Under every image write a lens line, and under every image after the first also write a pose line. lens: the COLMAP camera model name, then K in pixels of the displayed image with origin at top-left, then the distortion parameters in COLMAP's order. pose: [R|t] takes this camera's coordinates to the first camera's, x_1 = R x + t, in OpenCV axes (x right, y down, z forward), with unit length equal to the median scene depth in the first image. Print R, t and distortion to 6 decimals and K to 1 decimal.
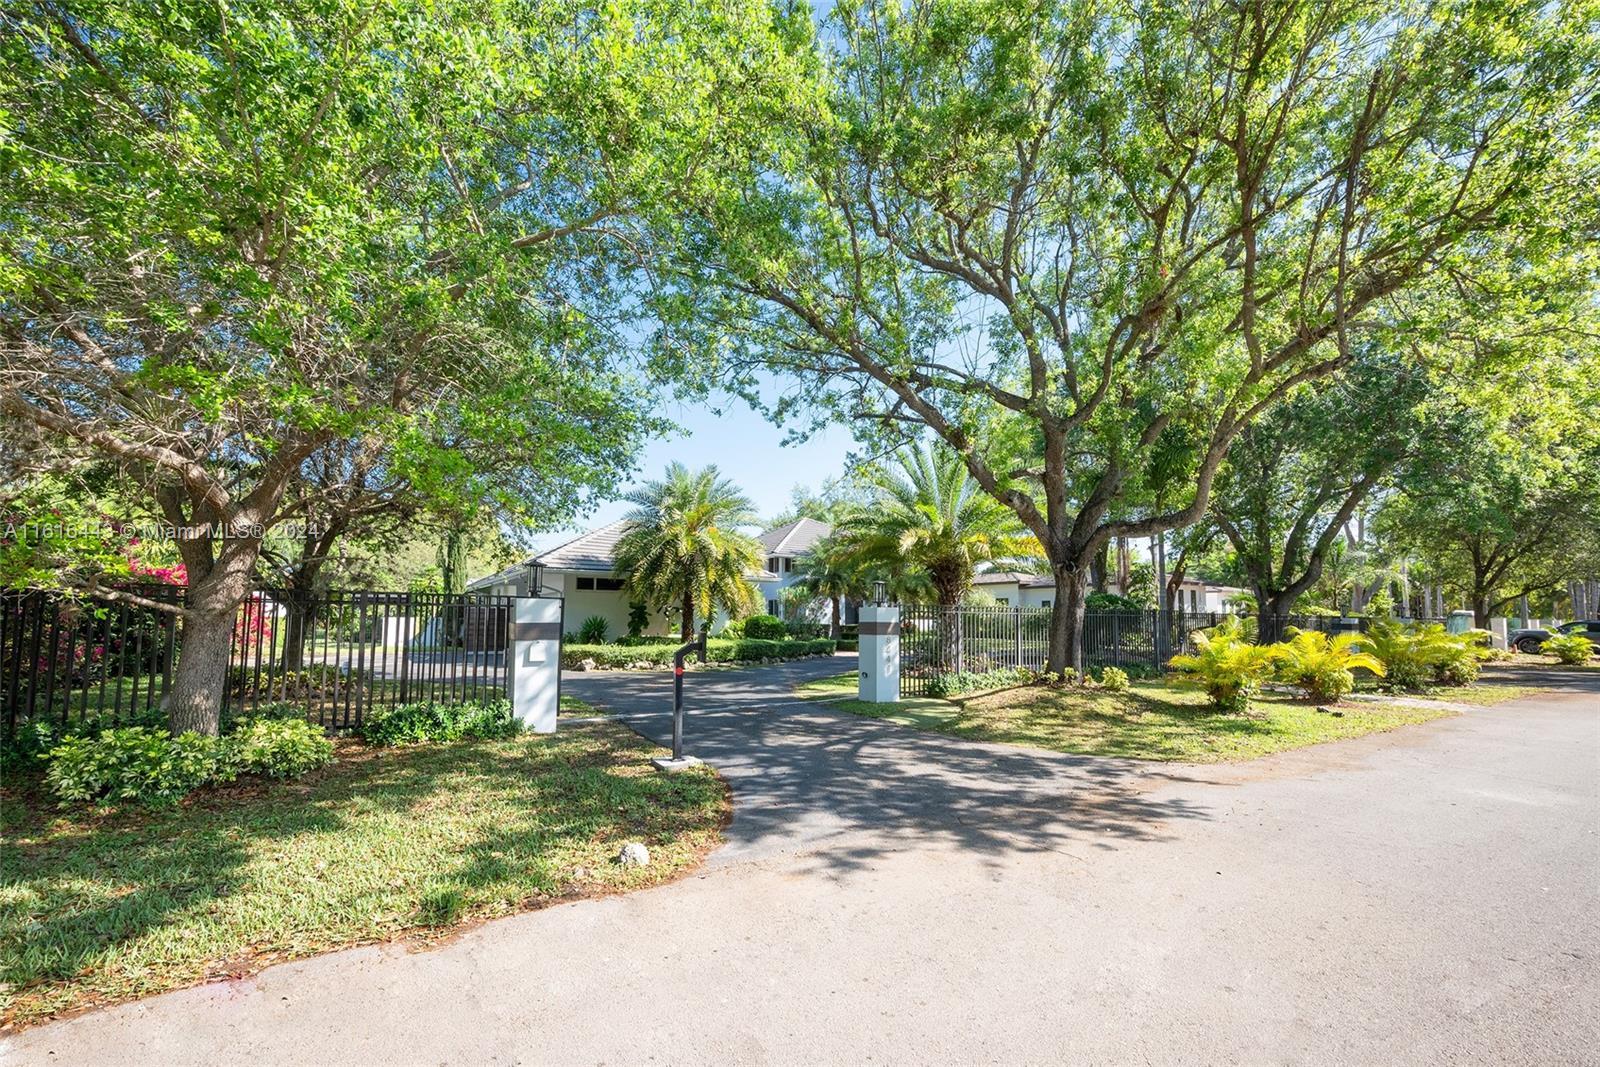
lens RADIAL K [[685.0, 0, 815.9], [0, 685.0, 583.6], [0, 0, 1]] dist [-0.001186, -0.000280]
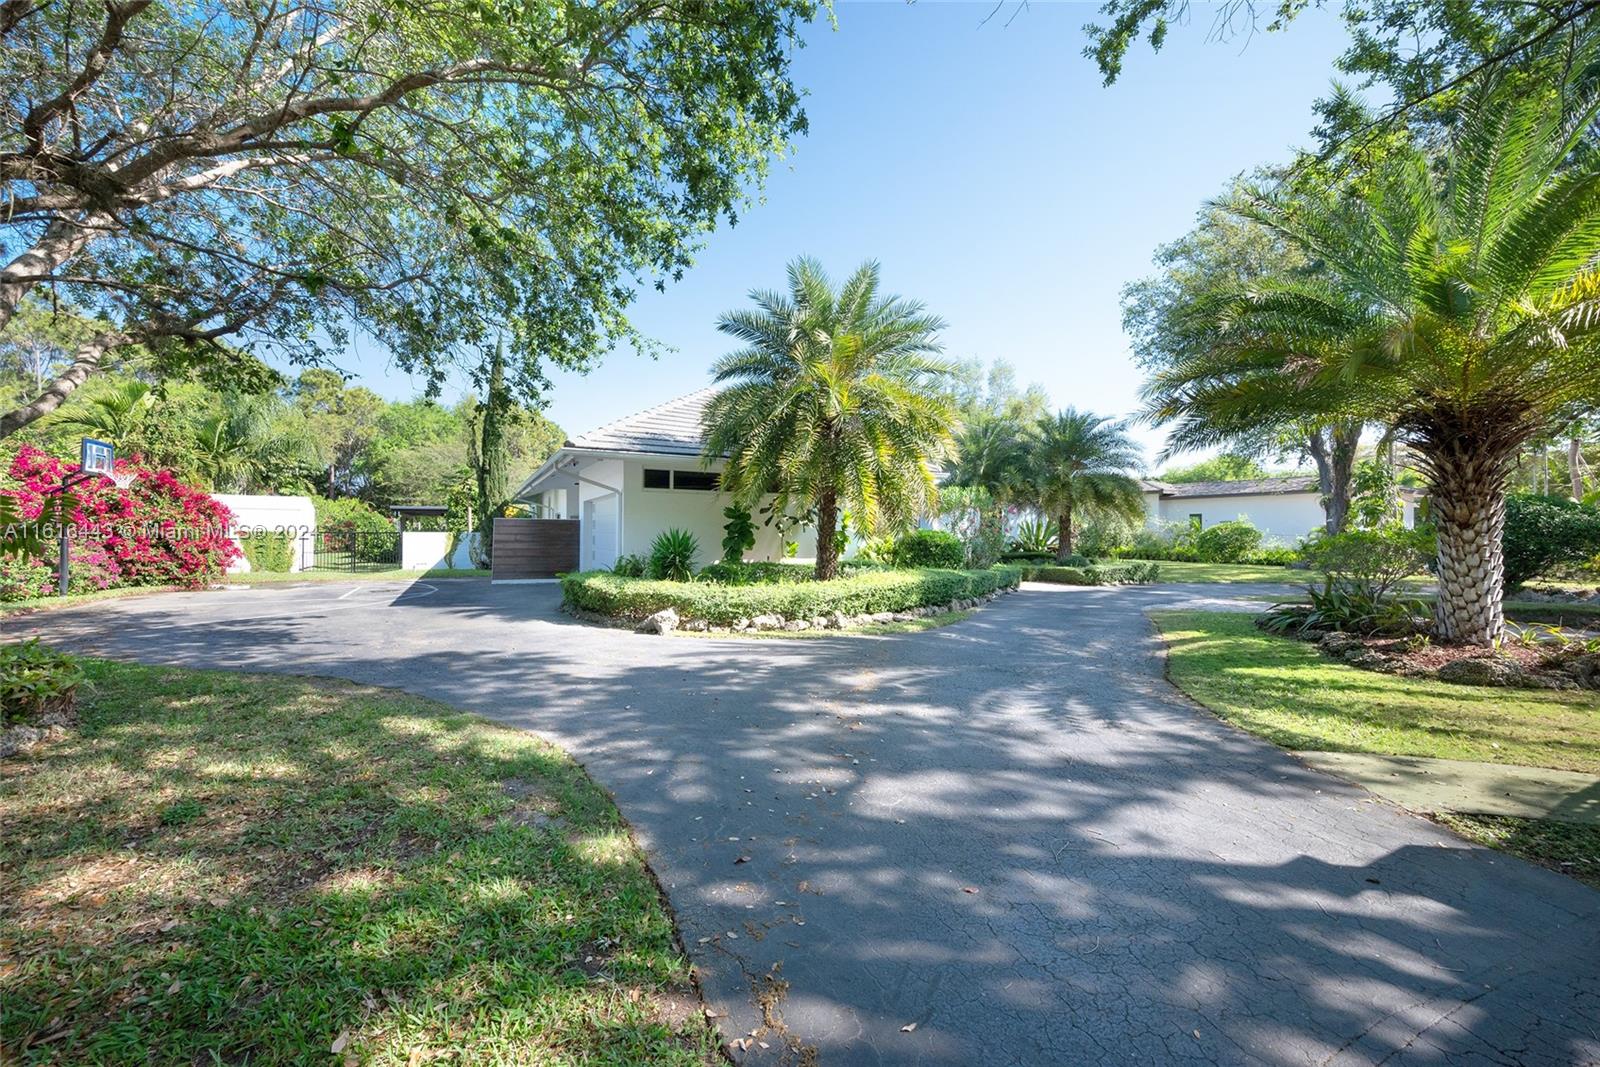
lens RADIAL K [[630.1, 0, 800.0], [0, 630.1, 533.5], [0, 0, 1]] dist [-0.001259, 0.000470]
pose [[0.995325, 0.001901, -0.096564, -0.164173], [0.002776, 0.998830, 0.048278, 0.025314], [0.096543, -0.048321, 0.994155, 0.476221]]
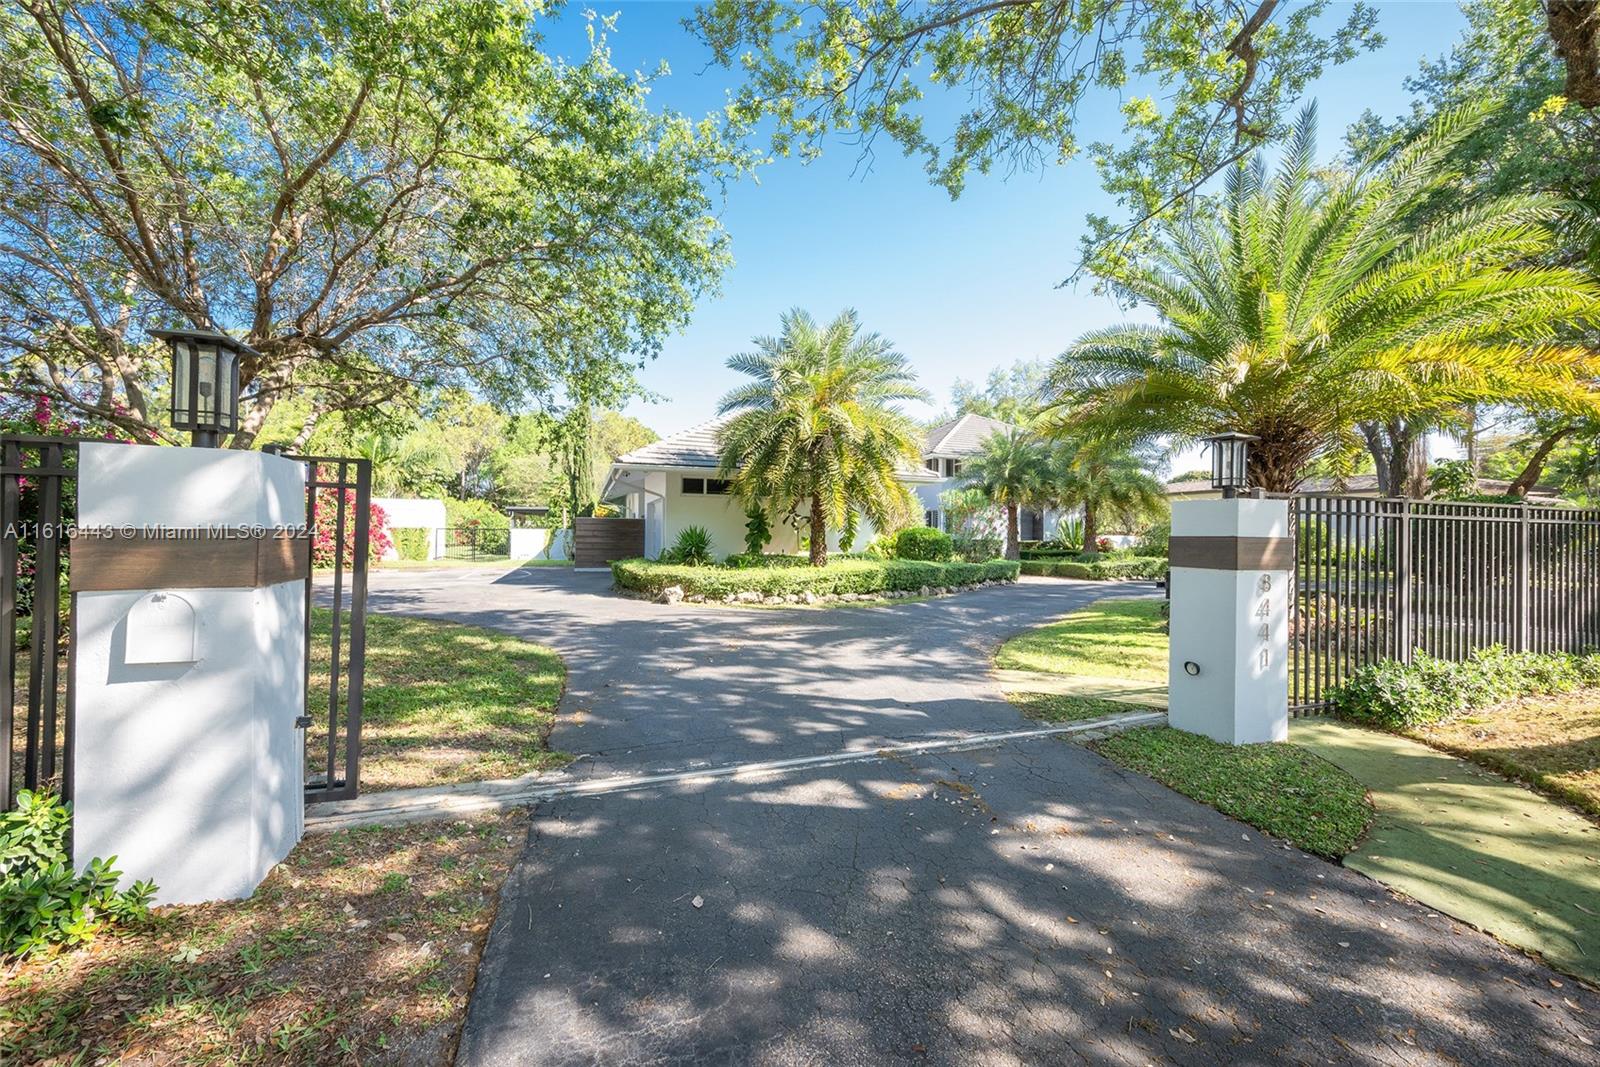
lens RADIAL K [[636.3, 0, 808.5], [0, 636.3, 530.9], [0, 0, 1]] dist [-0.000141, -0.000132]
pose [[0.970623, 0.005058, -0.240552, -0.035514], [0.006102, 0.998940, 0.045623, 0.021074], [0.240528, -0.045751, 0.969563, 0.357058]]
